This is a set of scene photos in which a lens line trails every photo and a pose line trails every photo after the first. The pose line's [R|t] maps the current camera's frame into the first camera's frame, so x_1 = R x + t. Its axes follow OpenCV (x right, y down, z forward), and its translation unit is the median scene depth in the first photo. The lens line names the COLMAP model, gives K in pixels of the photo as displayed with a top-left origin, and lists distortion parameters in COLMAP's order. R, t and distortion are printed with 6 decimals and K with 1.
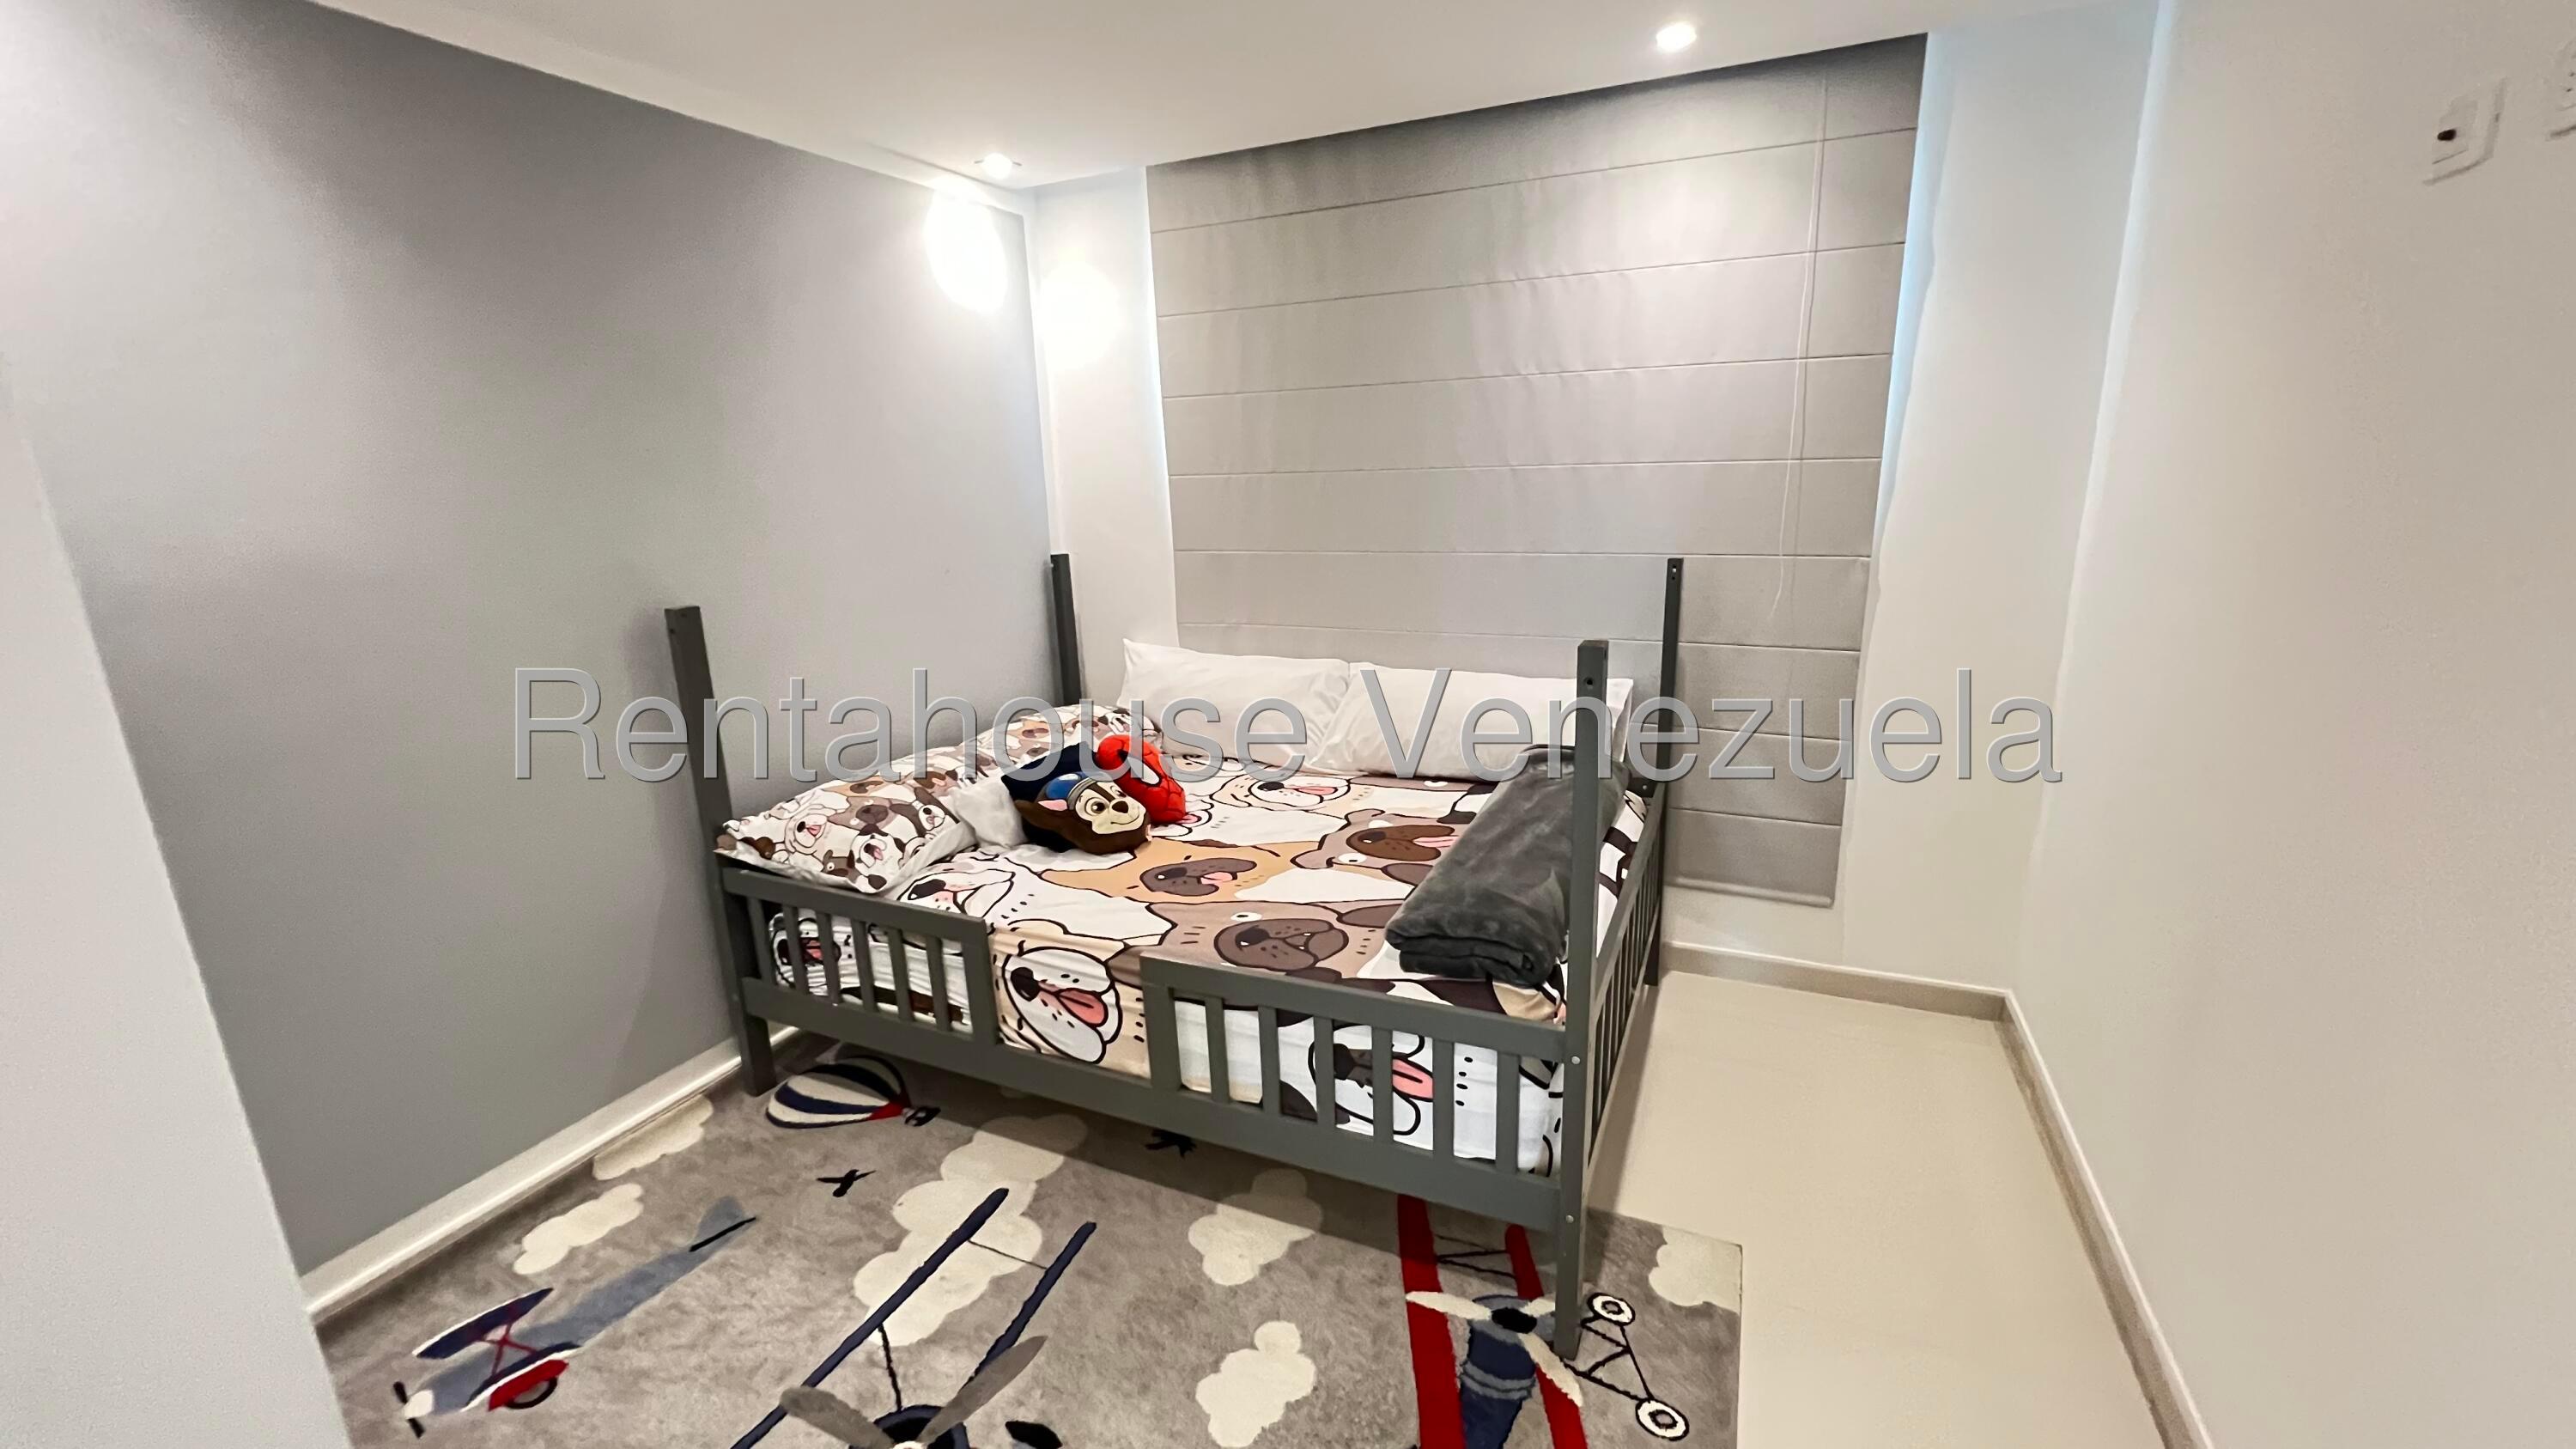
lens RADIAL K [[1026.8, 0, 1283.4], [0, 1026.8, 717.7], [0, 0, 1]] dist [0.001075, -0.000033]
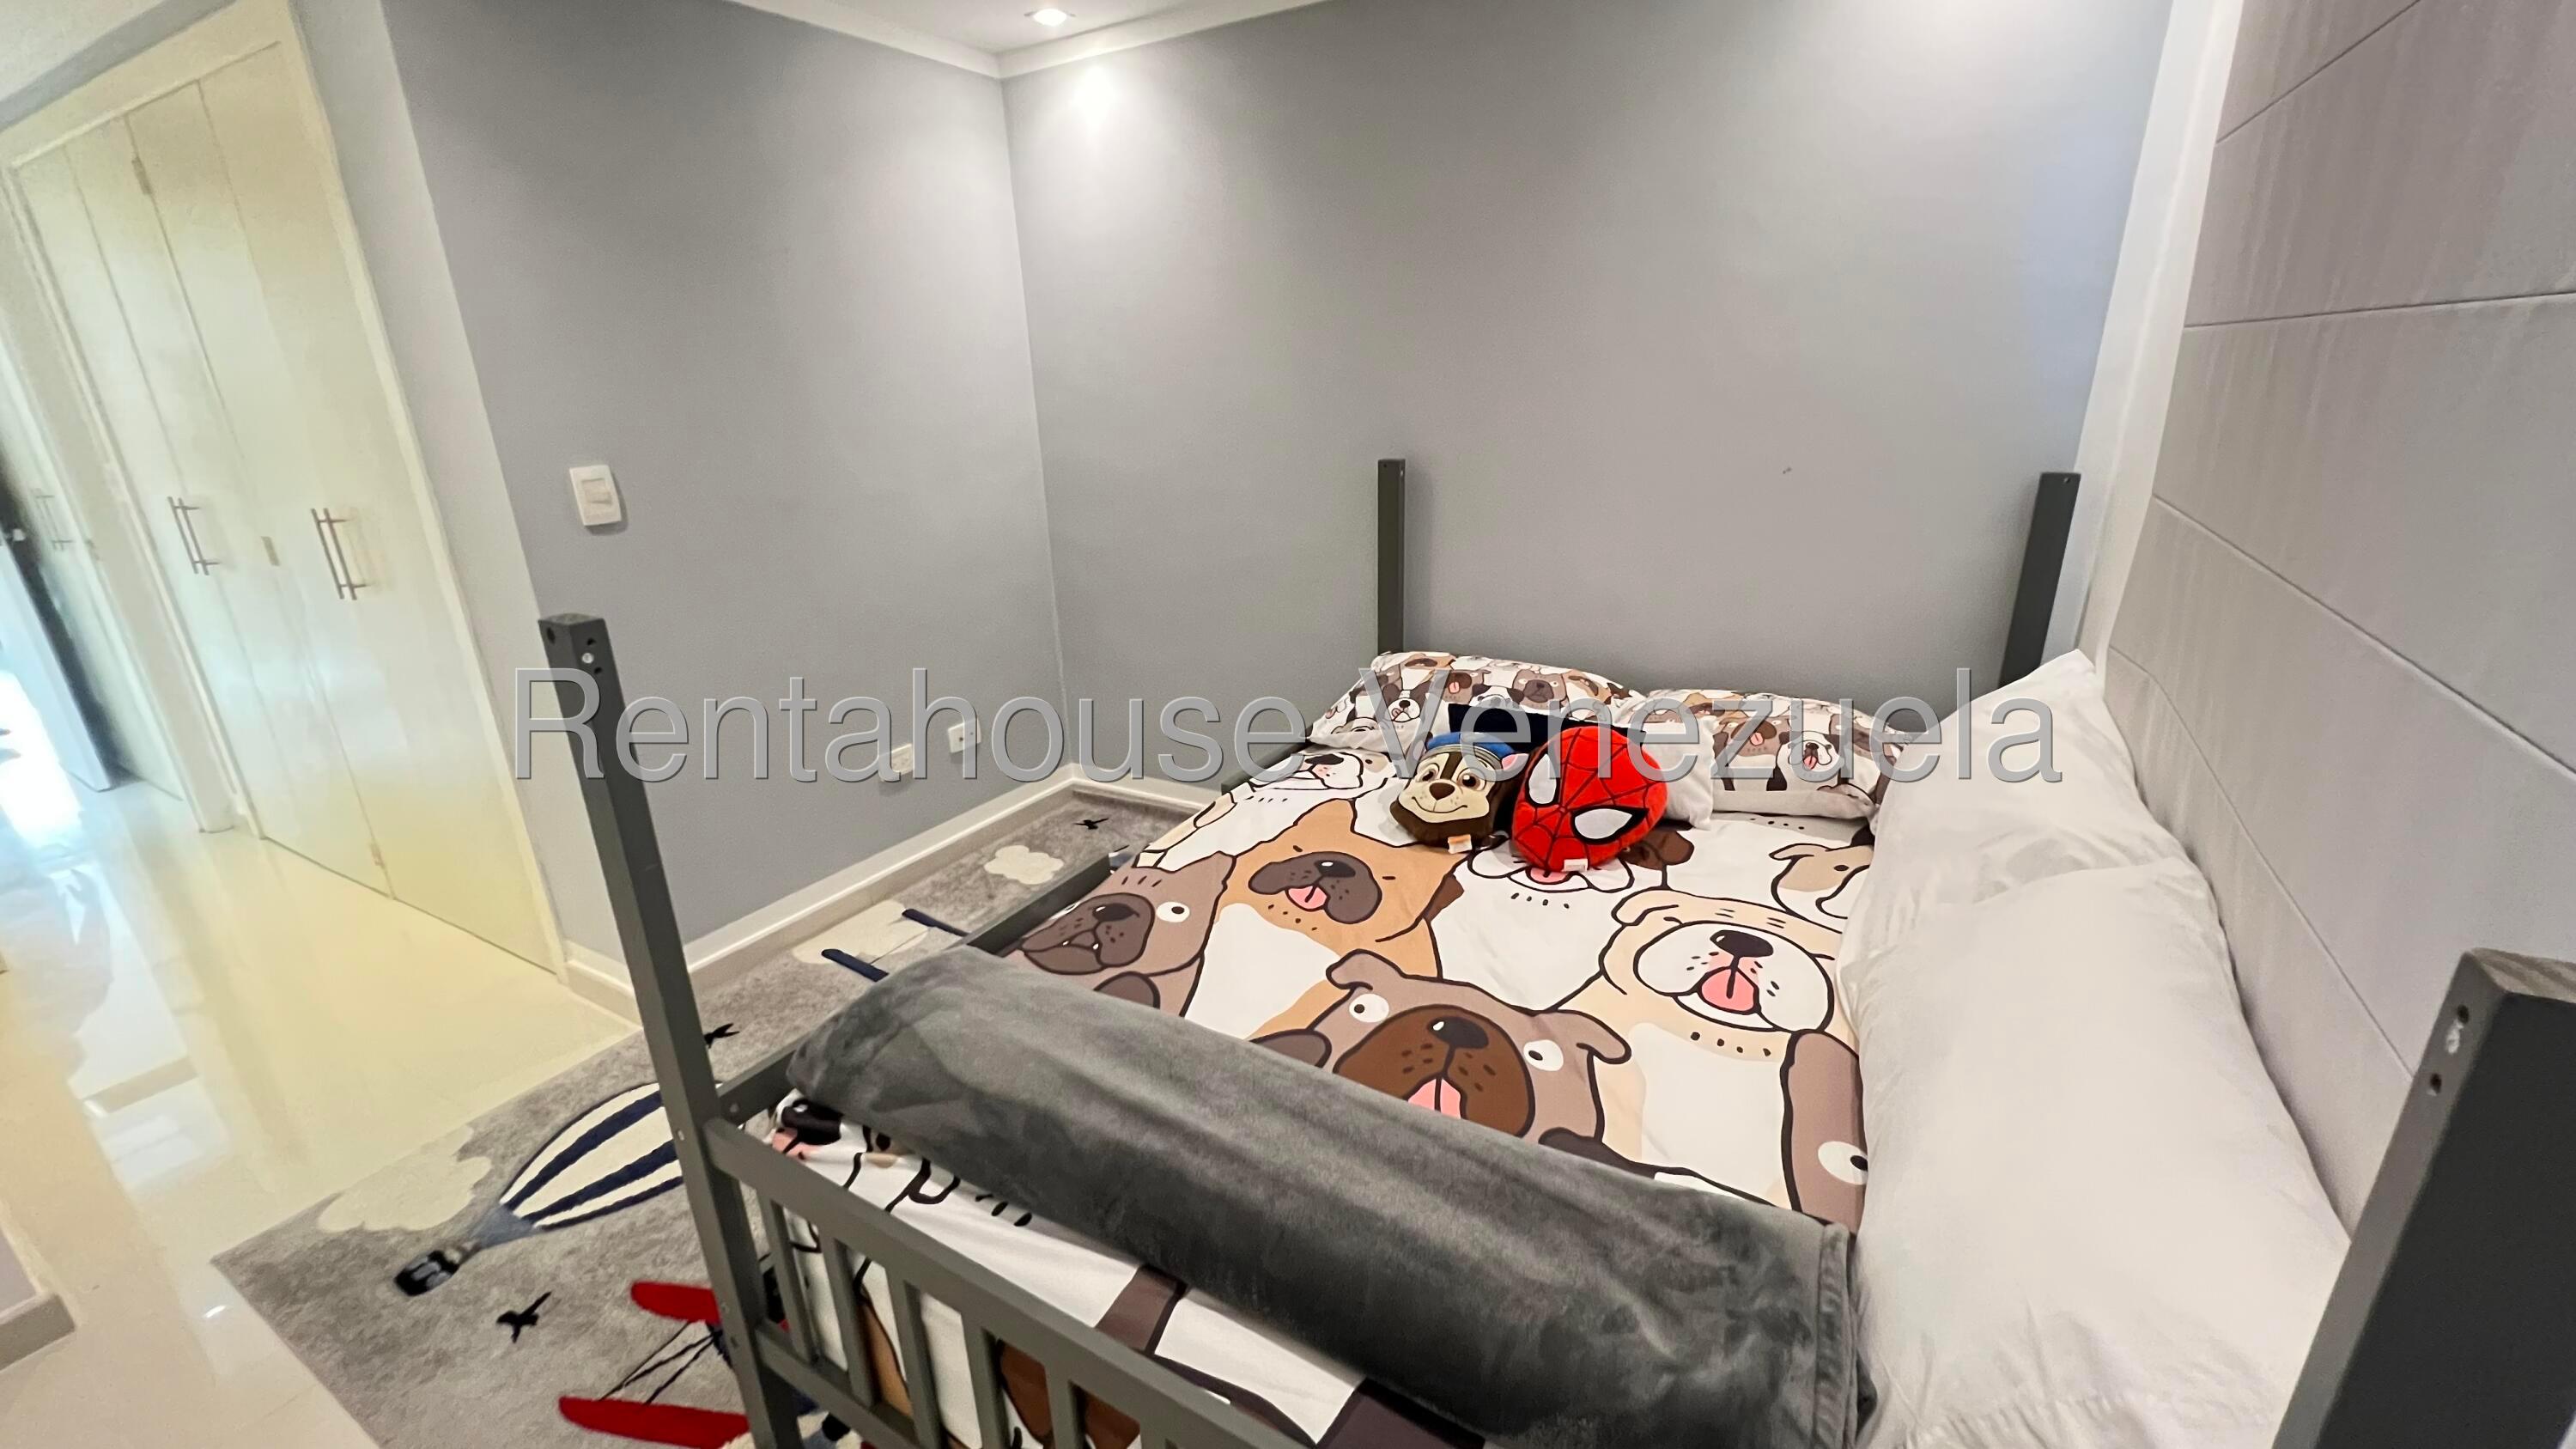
lens RADIAL K [[1026.8, 0, 1283.4], [0, 1026.8, 717.7], [0, 0, 1]] dist [0.001075, -0.000033]
pose [[-0.102519, 0.352547, -0.930162, 0.569829], [-0.201748, 0.908285, 0.366491, -0.228852], [0.974057, 0.225231, -0.021991, 0.912837]]
